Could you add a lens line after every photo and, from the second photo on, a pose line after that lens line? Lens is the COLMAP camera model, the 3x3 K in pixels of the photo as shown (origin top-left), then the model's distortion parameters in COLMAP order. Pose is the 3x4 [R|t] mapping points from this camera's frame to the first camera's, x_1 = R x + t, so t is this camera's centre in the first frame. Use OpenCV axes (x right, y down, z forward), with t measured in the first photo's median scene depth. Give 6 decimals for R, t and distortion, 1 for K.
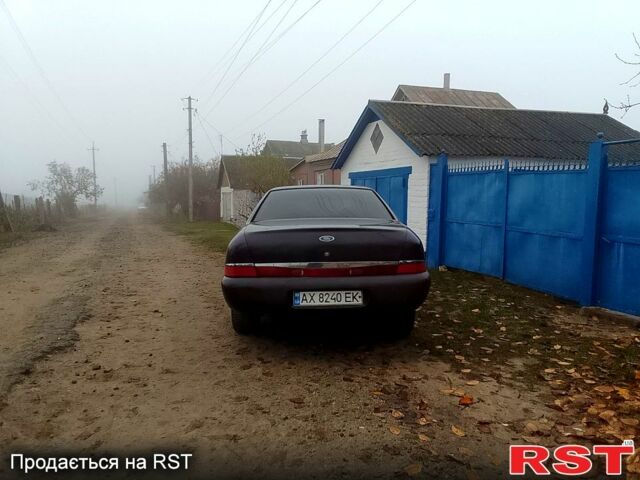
lens RADIAL K [[501.9, 0, 320.0], [0, 501.9, 239.7], [0, 0, 1]] dist [0.046133, 0.001120]
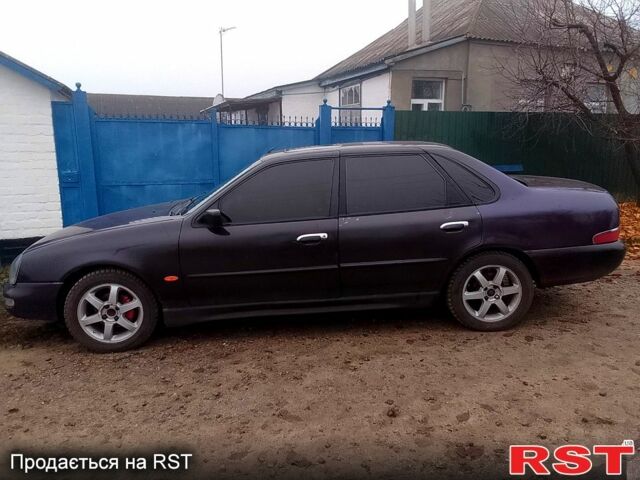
lens RADIAL K [[501.9, 0, 319.9], [0, 501.9, 240.2], [0, 0, 1]] dist [0.046133, 0.001120]
pose [[-0.027895, -0.203760, 0.978623, -0.566380], [0.088417, 0.974664, 0.205456, -0.093595], [-0.995693, 0.092258, -0.009173, 0.784703]]
